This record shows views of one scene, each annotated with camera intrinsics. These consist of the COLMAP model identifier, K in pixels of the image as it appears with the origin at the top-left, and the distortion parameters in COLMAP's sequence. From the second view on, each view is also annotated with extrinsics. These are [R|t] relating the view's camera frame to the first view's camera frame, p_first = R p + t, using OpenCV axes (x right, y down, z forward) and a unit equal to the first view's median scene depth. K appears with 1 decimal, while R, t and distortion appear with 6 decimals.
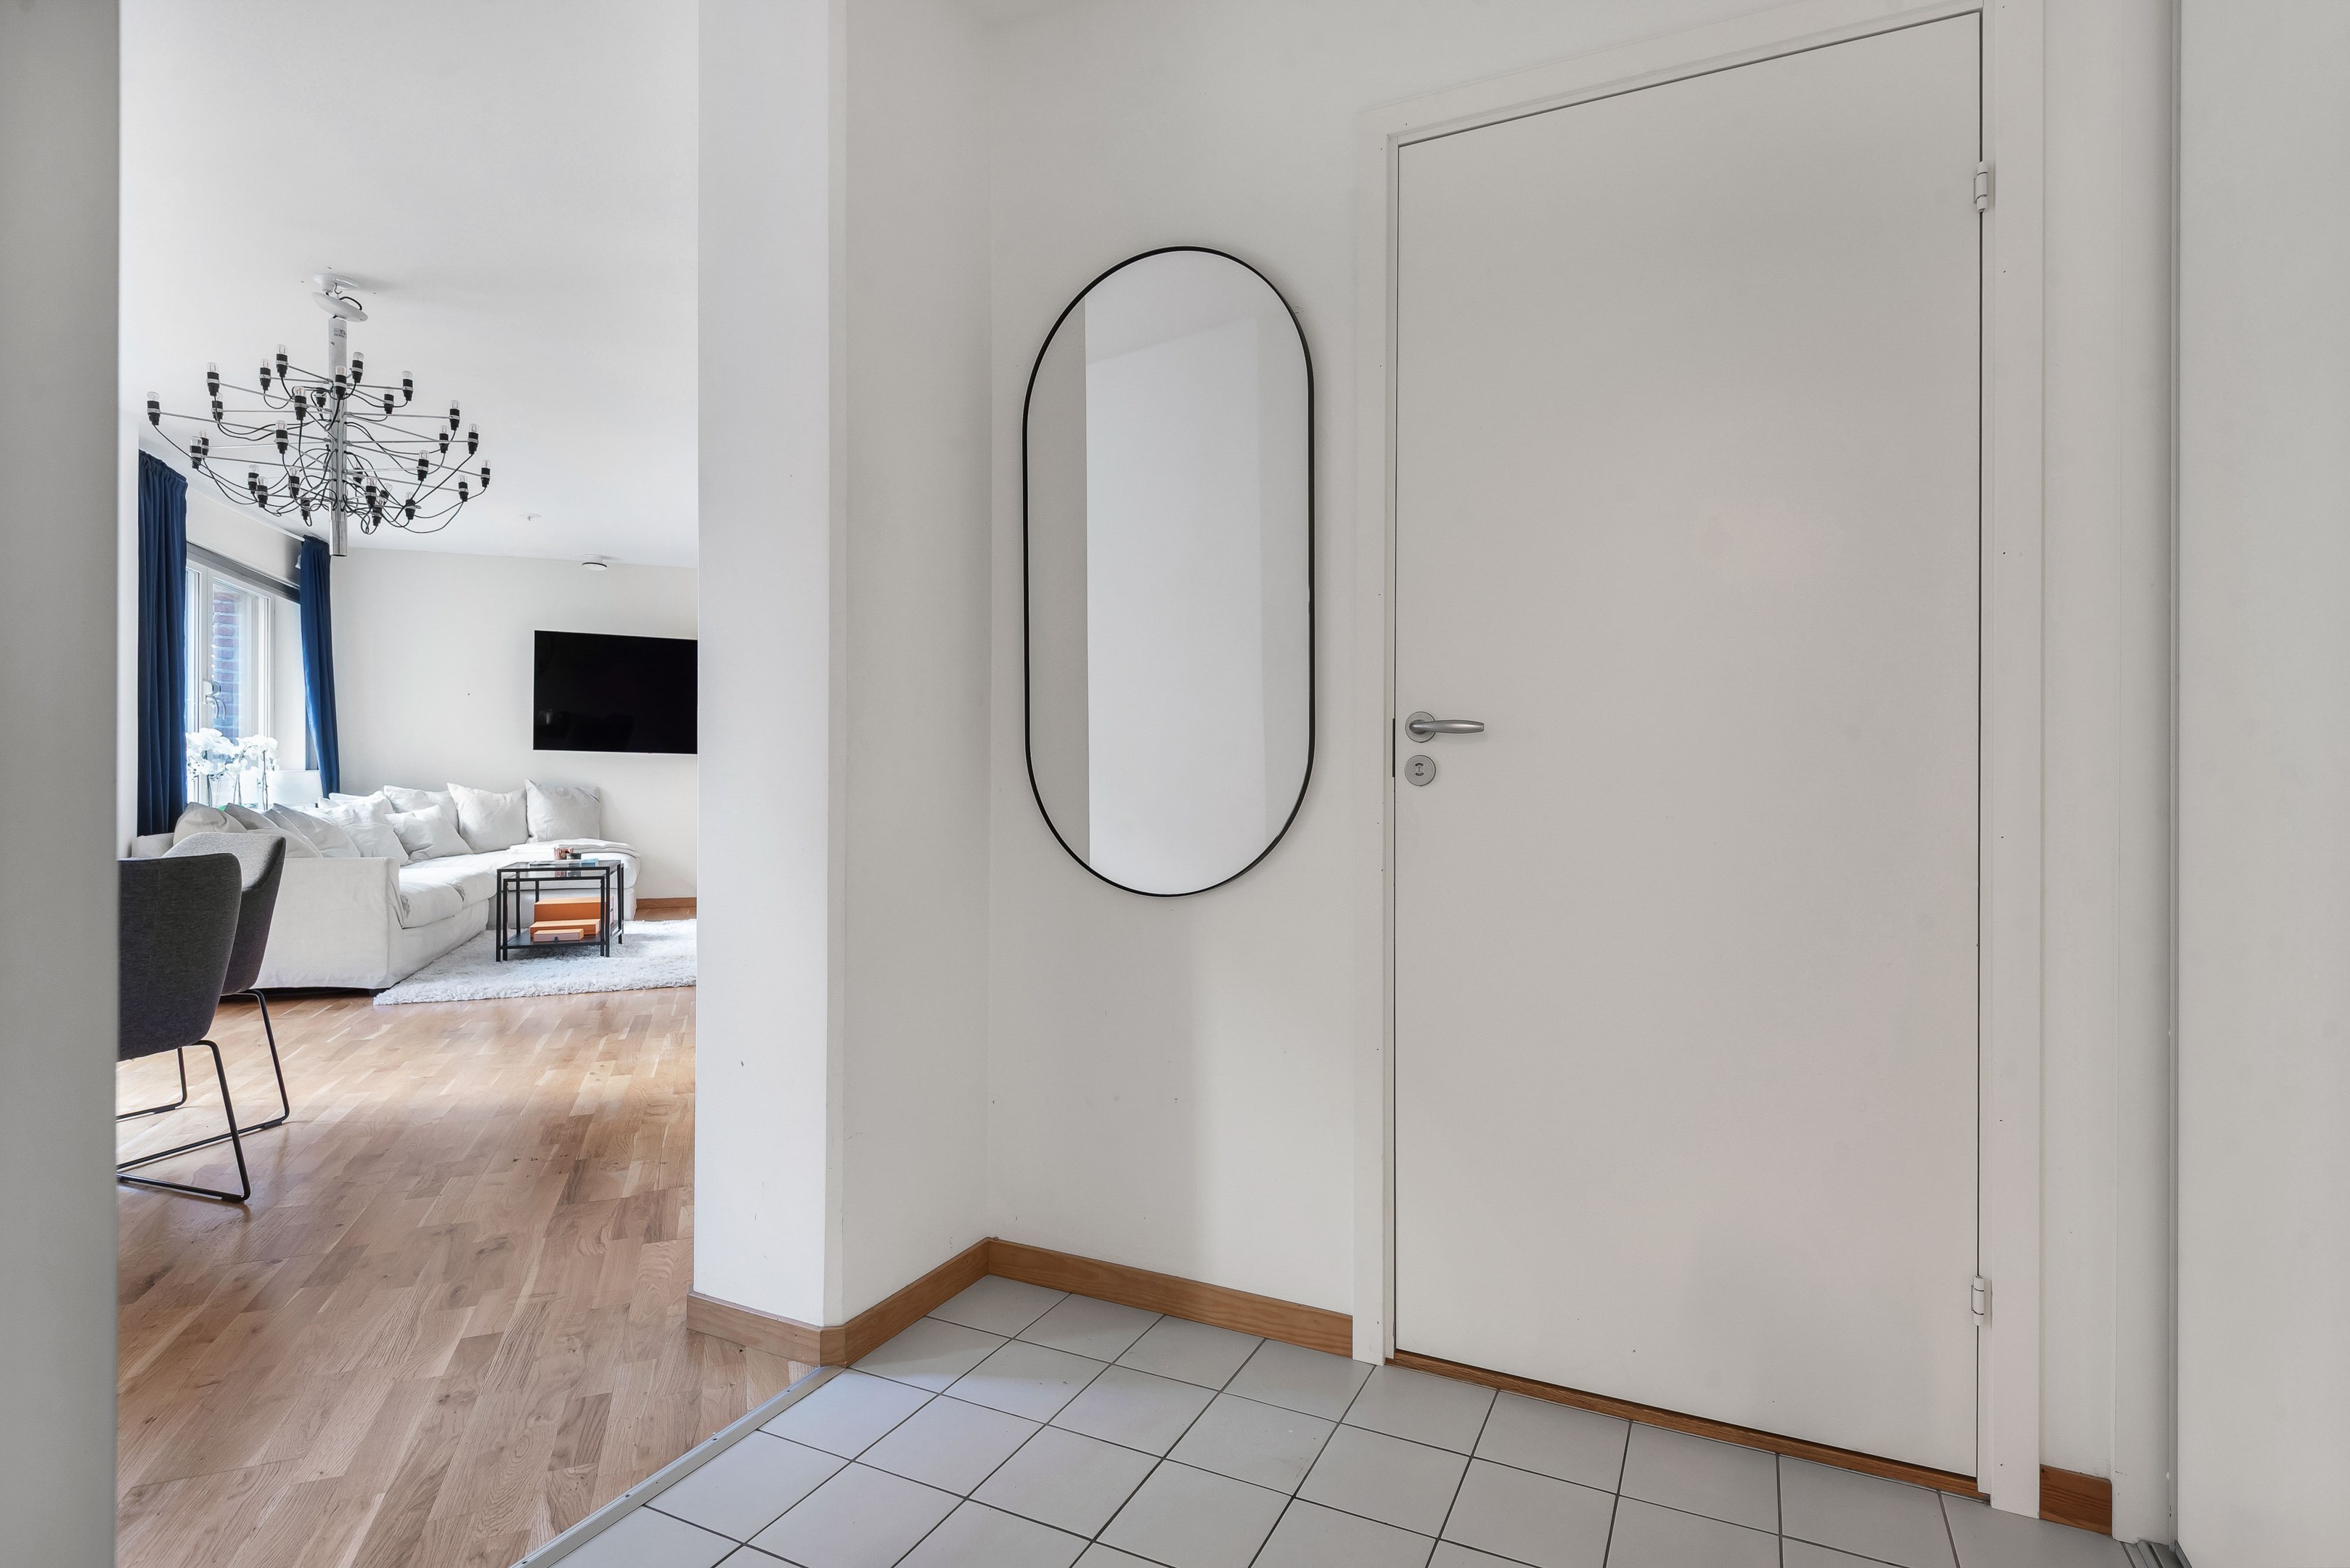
lens RADIAL K [[1137.6, 0, 1175.5], [0, 1137.6, 770.3], [0, 0, 1]] dist [0.015884, -0.013444]
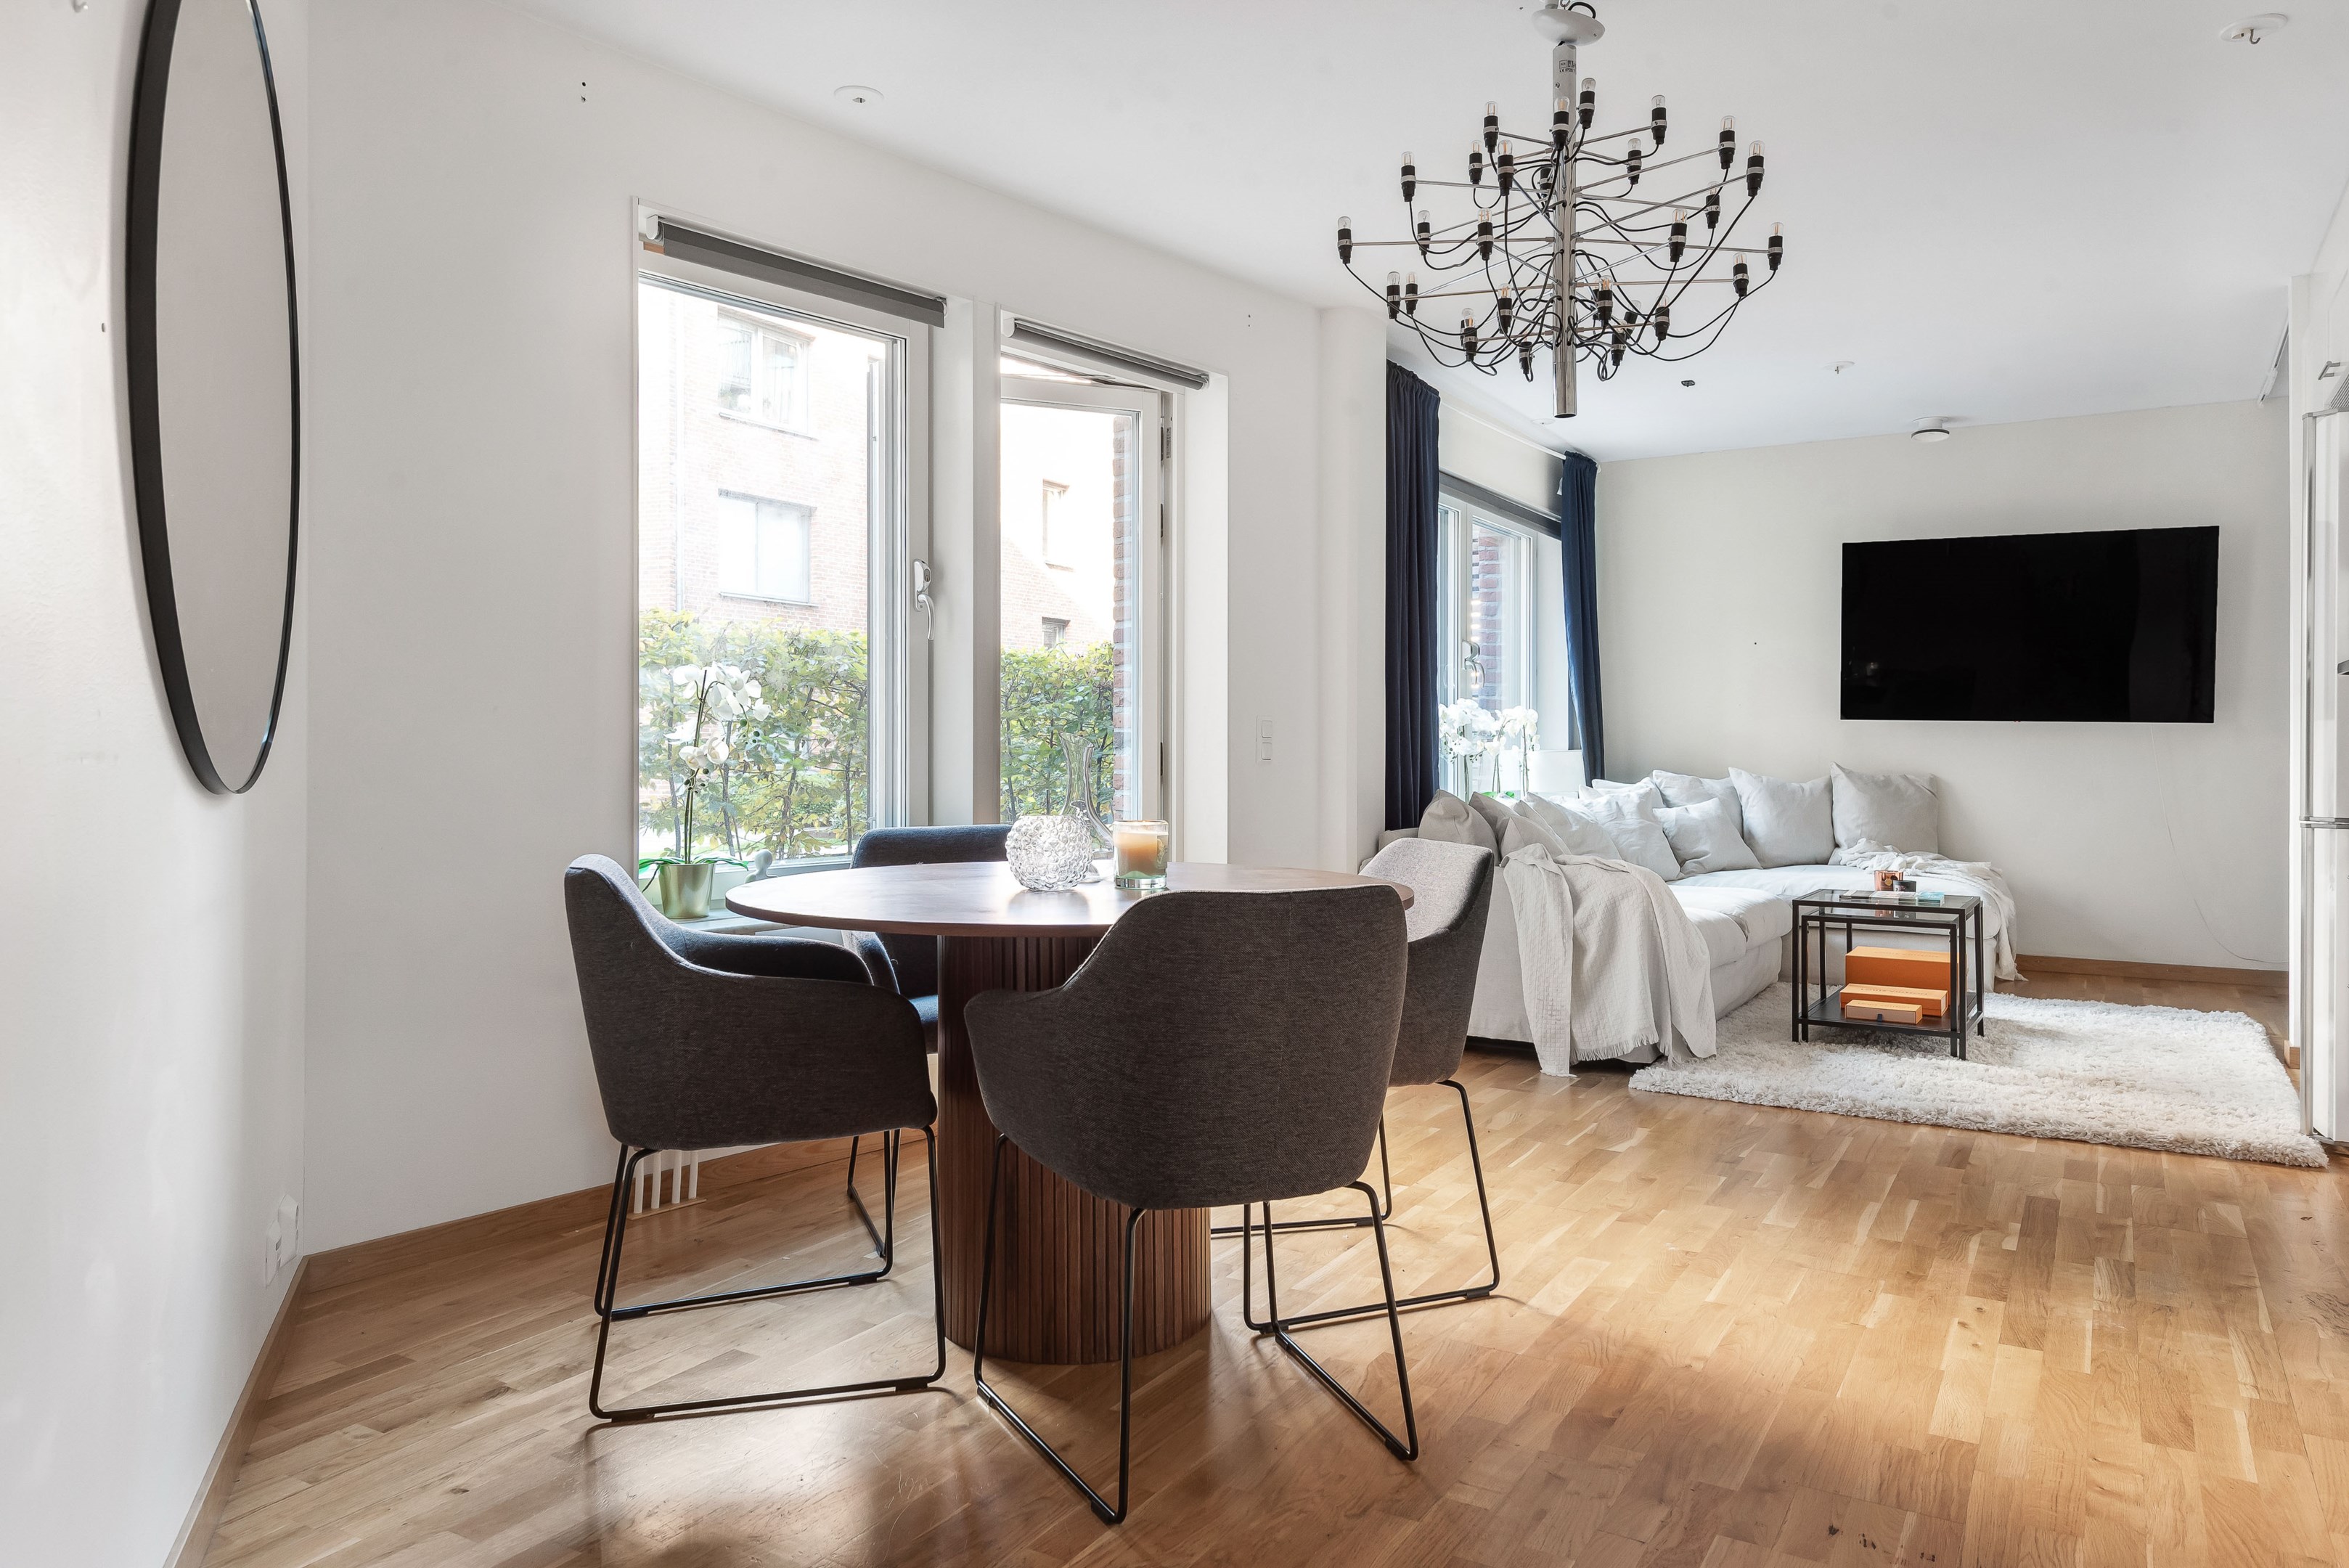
lens RADIAL K [[1542.2, 0, 1206.7], [0, 1542.2, 742.3], [0, 0, 1]] dist [0.050200, -0.032478]
pose [[0.624284, -0.003936, -0.781188, -0.098414], [0.000019, 0.999987, -0.005023, -0.000008], [0.781198, 0.003121, 0.624276, 0.165629]]
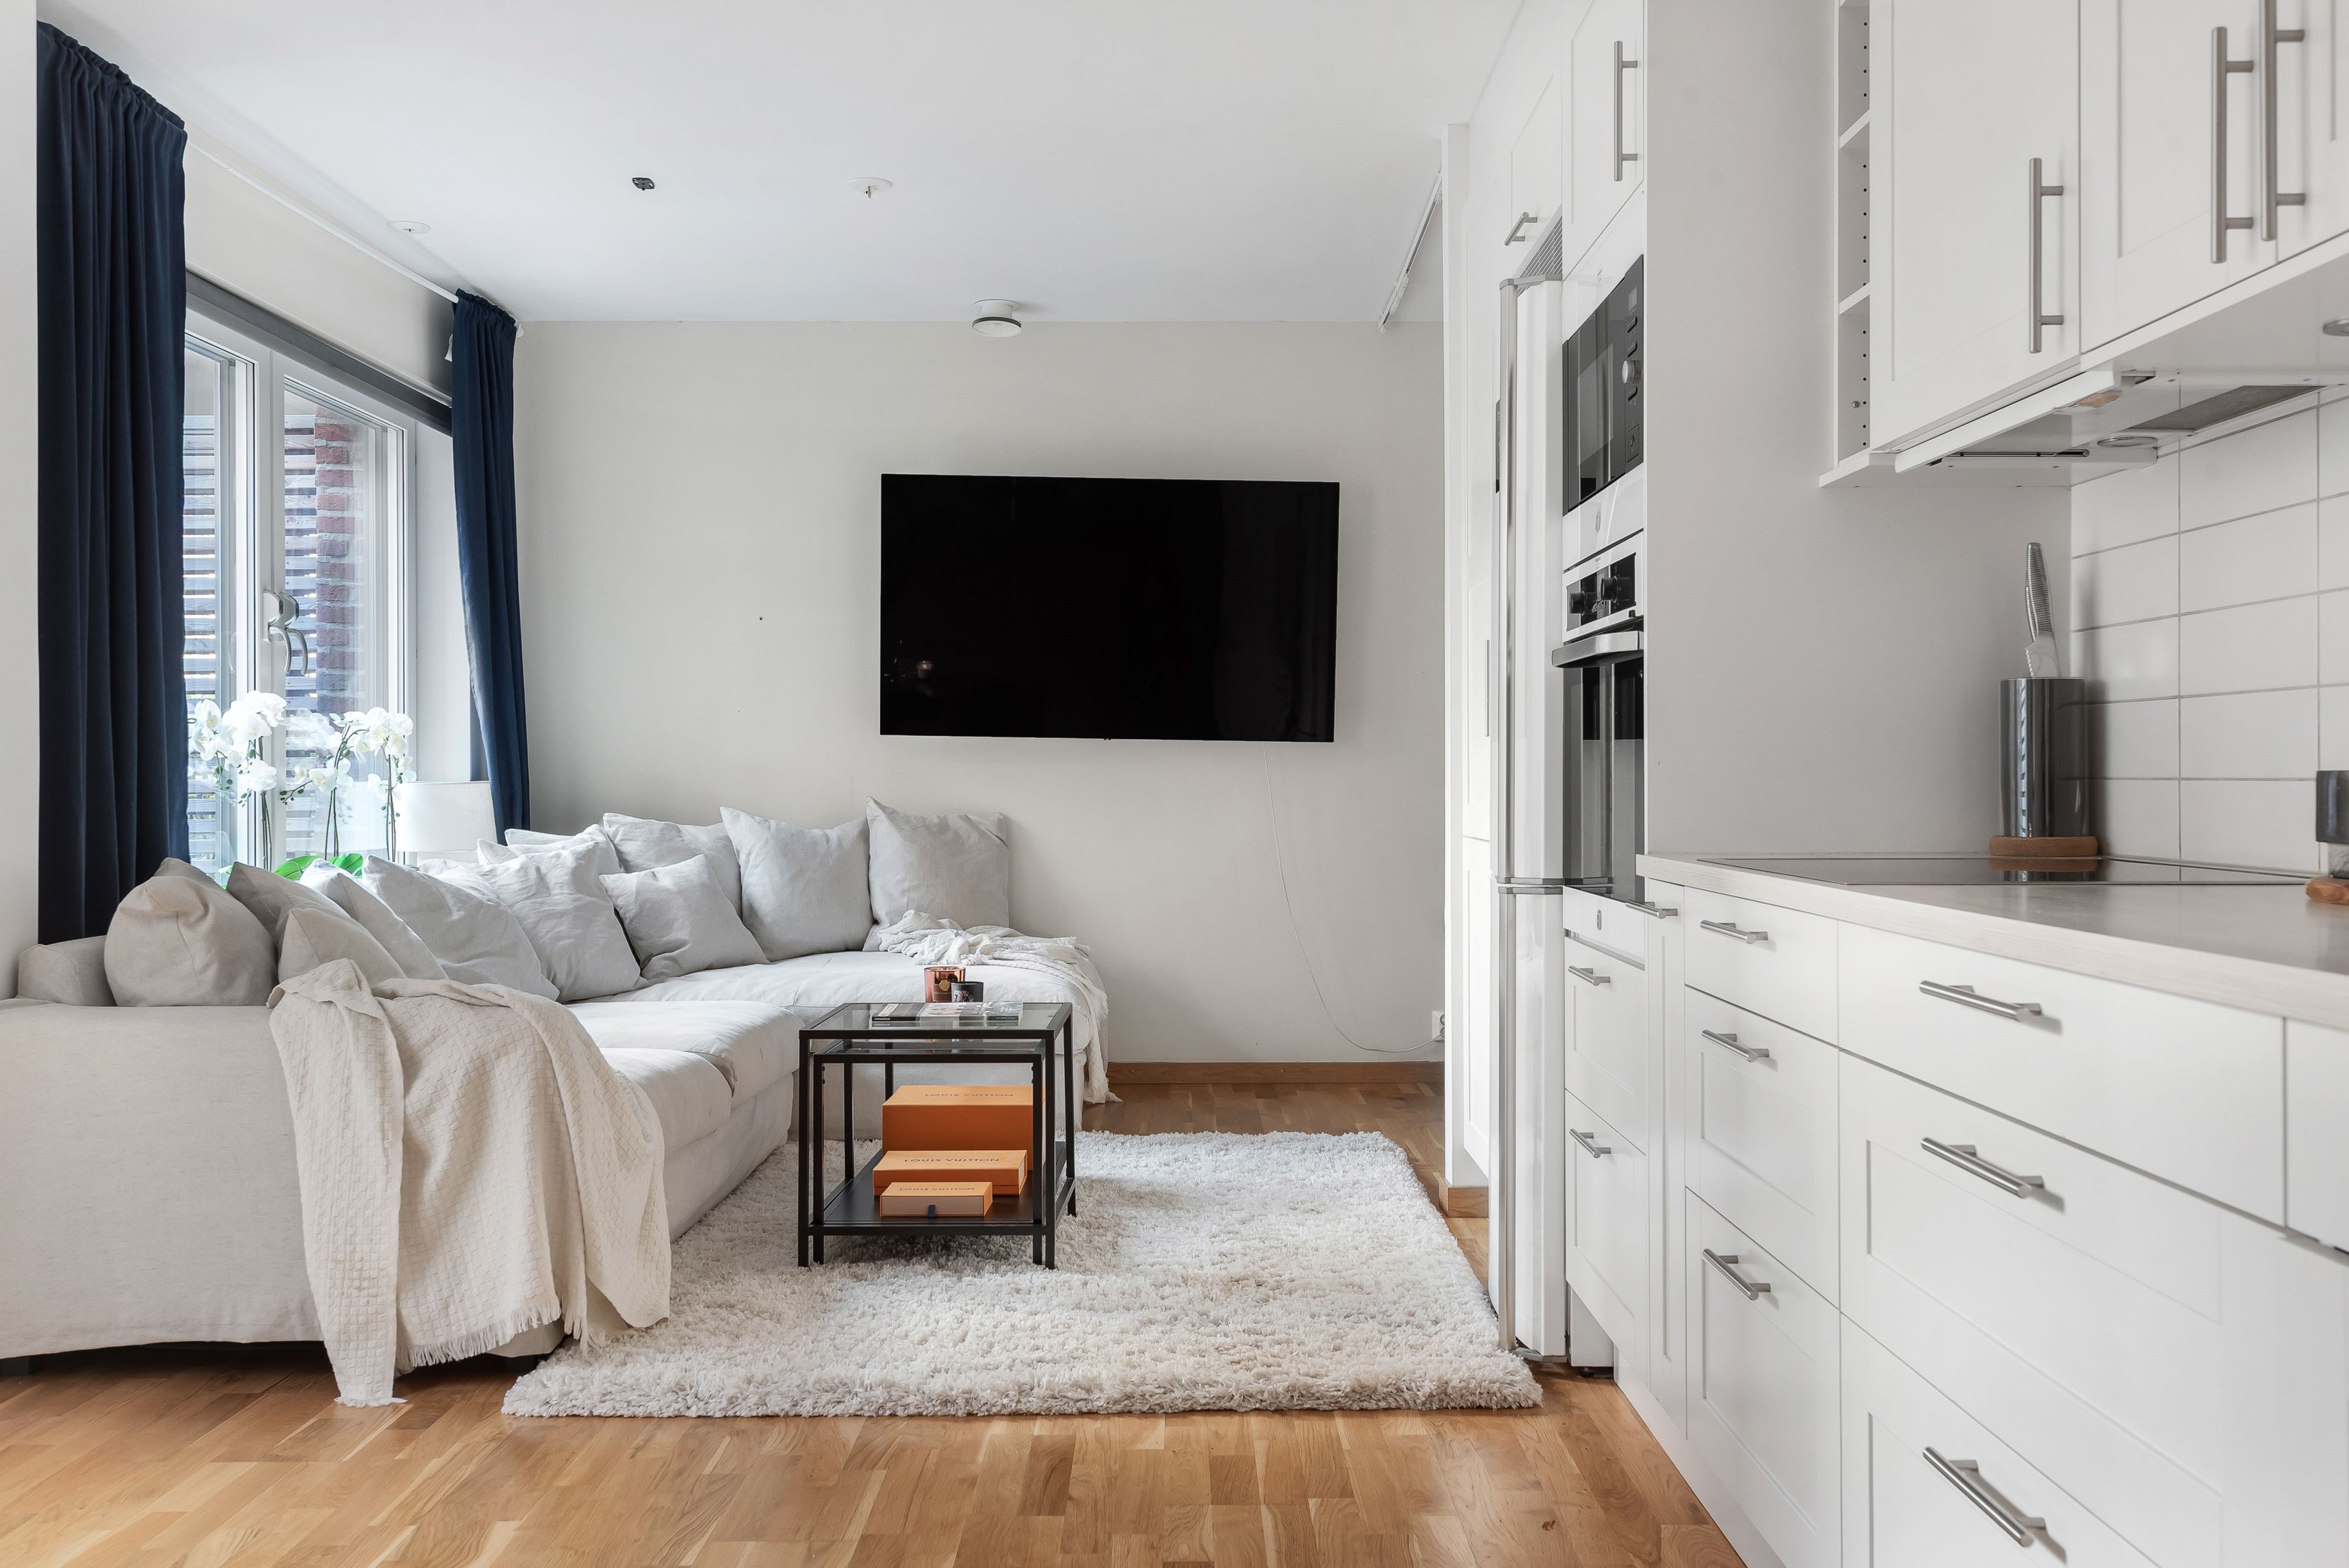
lens RADIAL K [[2064.5, 0, 1174.5], [0, 2064.5, 784.0], [0, 0, 1]] dist [-0.000514, 0.000934]
pose [[0.931326, -0.002329, -0.364178, -0.198911], [0.003969, 0.999985, 0.003753, -0.001152], [0.364164, -0.004941, 0.931322, 0.357682]]
